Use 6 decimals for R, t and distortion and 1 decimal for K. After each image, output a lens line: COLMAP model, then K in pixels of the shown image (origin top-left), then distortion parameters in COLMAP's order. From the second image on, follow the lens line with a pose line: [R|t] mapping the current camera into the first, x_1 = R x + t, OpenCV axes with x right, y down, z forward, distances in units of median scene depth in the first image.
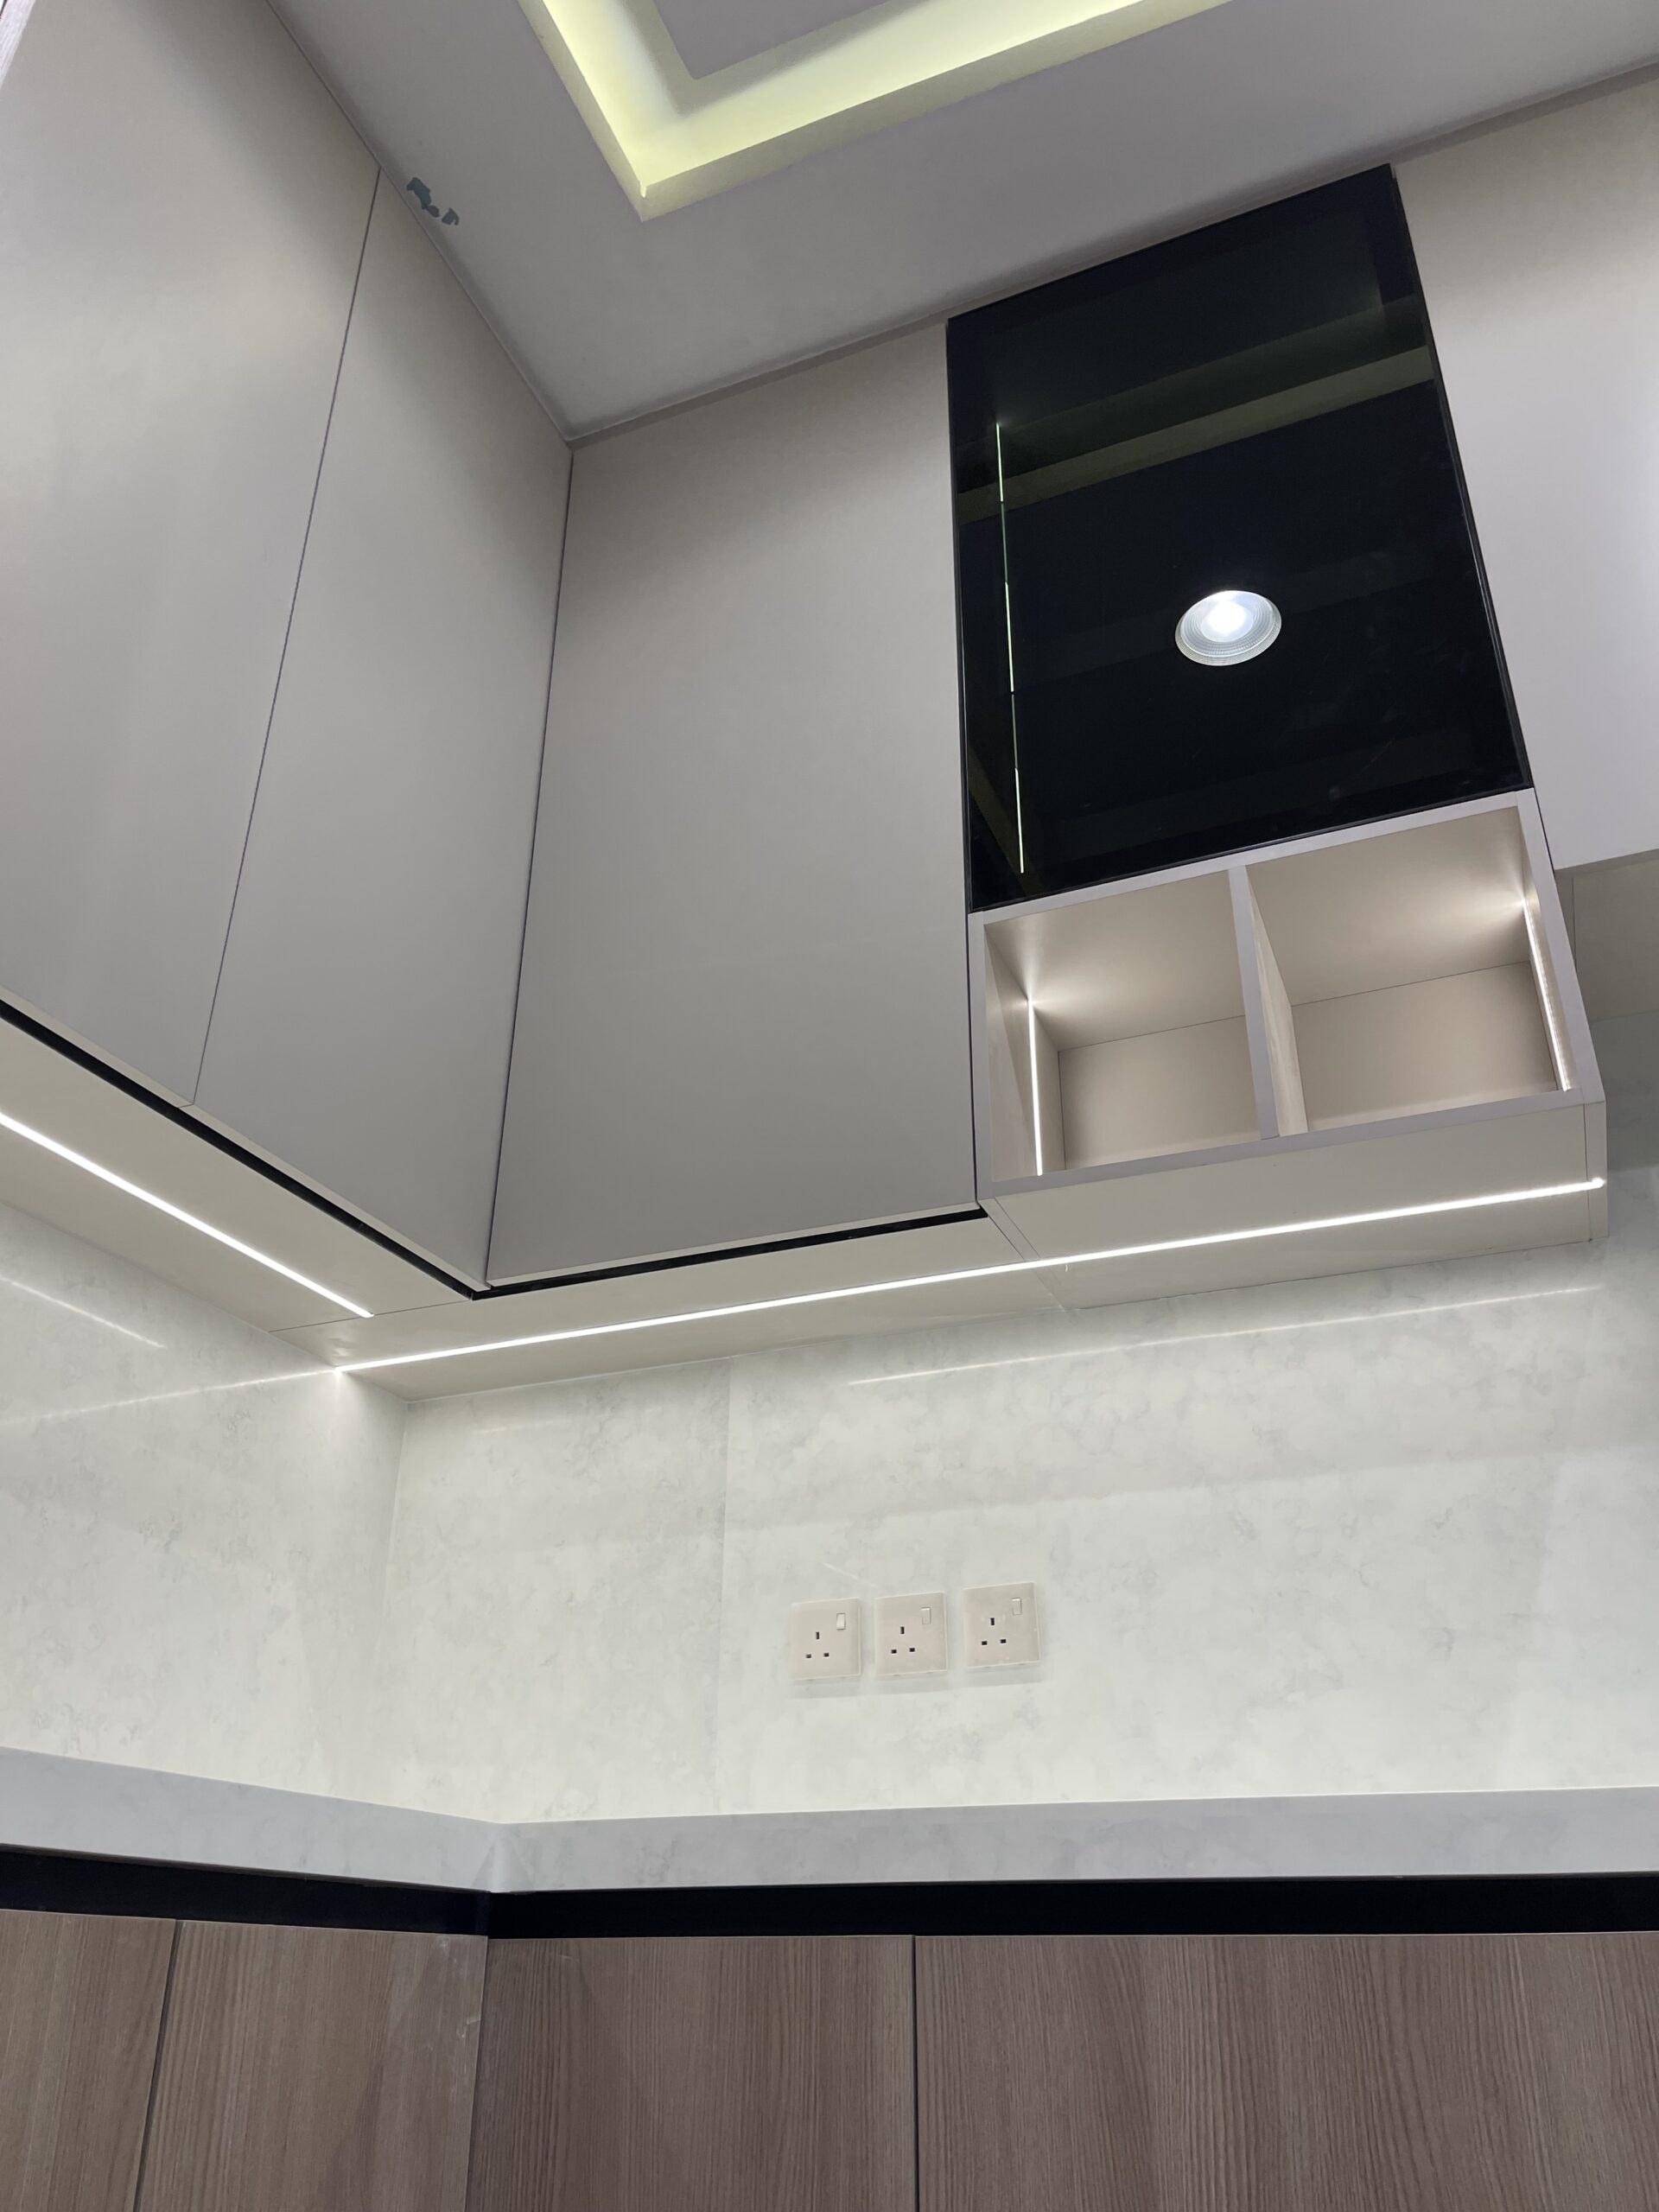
lens RADIAL K [[1683.8, 0, 851.4], [0, 1683.8, 1113.1], [0, 0, 1]] dist [0.066110, -0.068608]
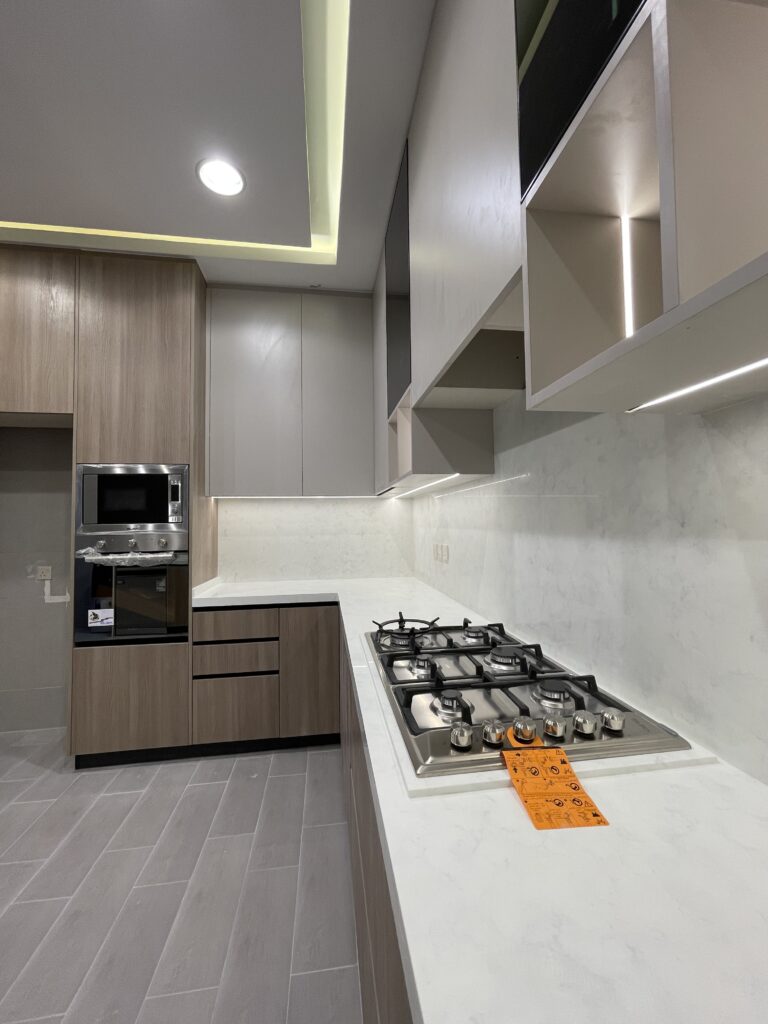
lens RADIAL K [[415.3, 0, 383.8], [0, 415.3, 506.2], [0, 0, 1]] dist [-0.002841, 0.000582]
pose [[0.503133, -0.042956, -0.863141, 1.031434], [0.411291, 0.890305, 0.195438, -0.132257], [0.760064, -0.453333, 0.465610, 0.338987]]
